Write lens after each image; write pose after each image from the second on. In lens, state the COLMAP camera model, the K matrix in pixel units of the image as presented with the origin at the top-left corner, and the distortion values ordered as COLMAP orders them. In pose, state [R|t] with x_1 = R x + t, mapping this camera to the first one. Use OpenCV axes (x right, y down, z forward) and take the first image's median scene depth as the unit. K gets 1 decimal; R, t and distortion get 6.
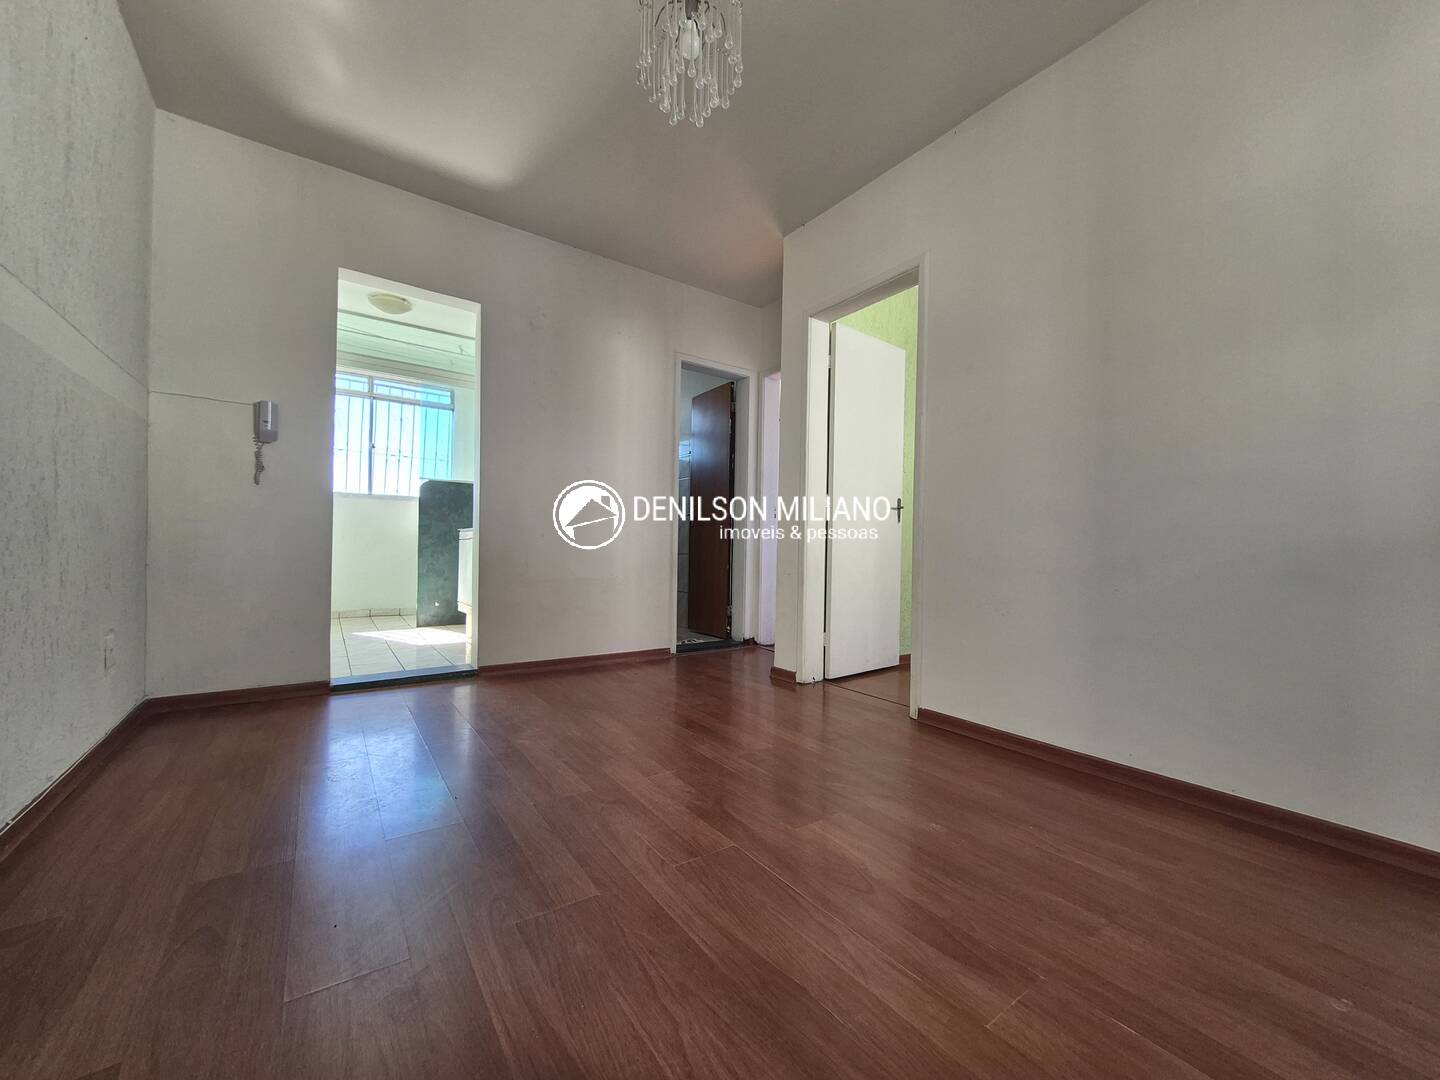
lens RADIAL K [[565.3, 0, 721.6], [0, 565.3, 545.5], [0, 0, 1]] dist [0.001506, 0.000206]
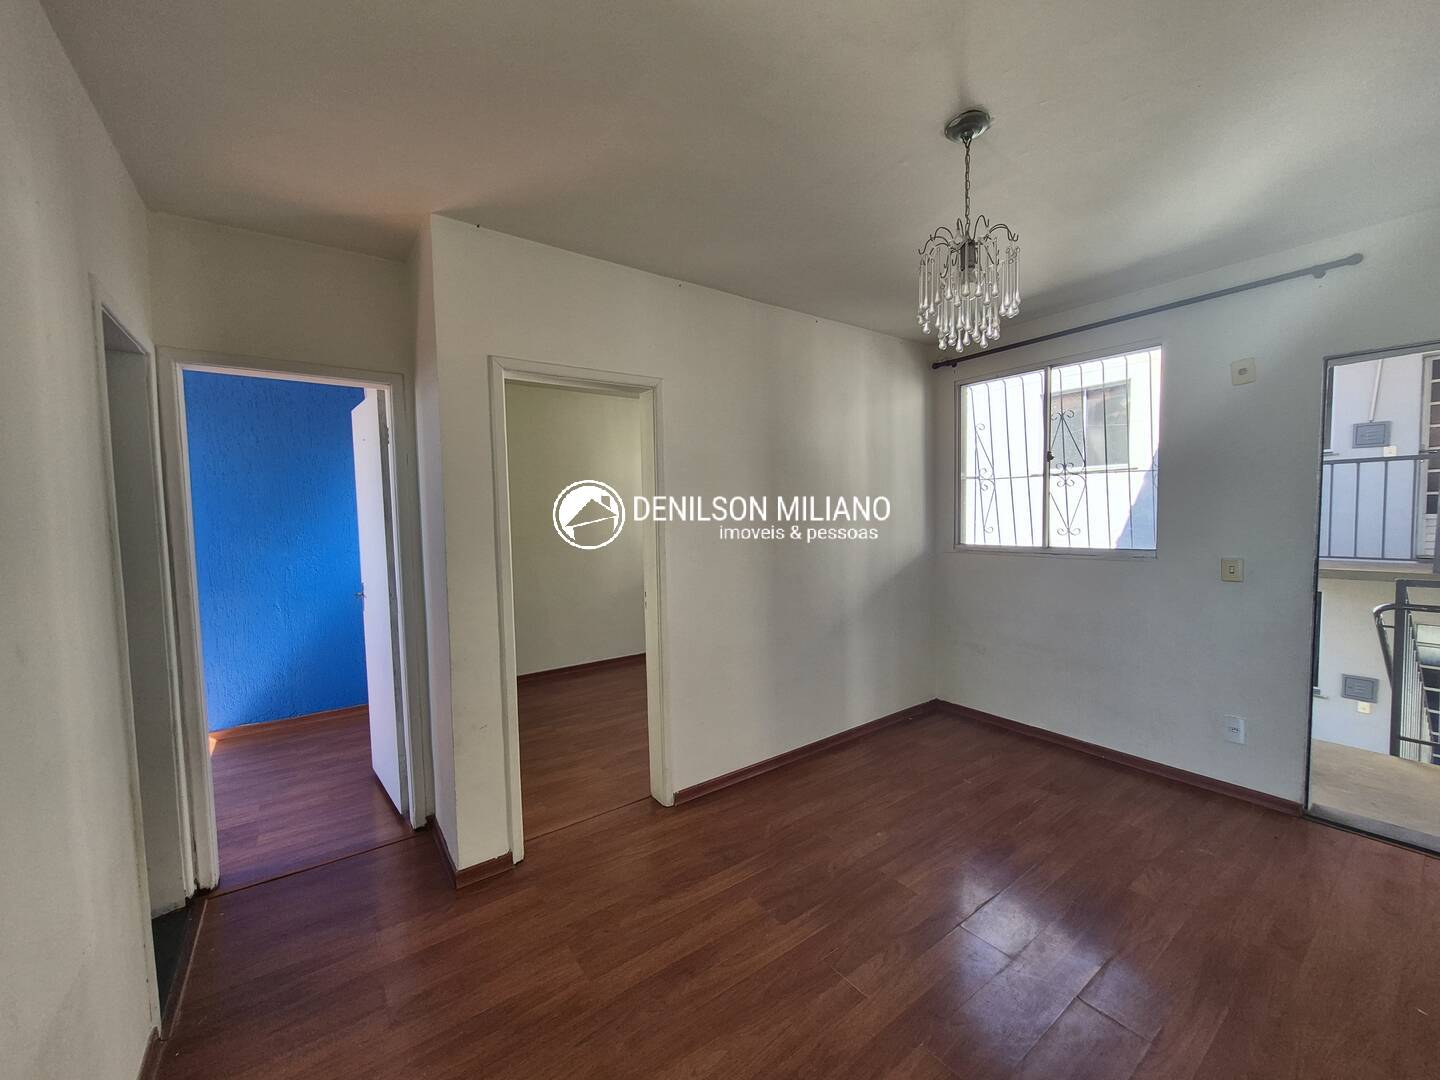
lens RADIAL K [[565.3, 0, 721.6], [0, 565.3, 545.5], [0, 0, 1]] dist [0.001506, 0.000206]
pose [[-0.016085, -0.078763, 0.996764, -1.614270], [0.016122, 0.996743, 0.079021, -0.645856], [-0.999741, 0.017340, -0.014763, 2.028777]]
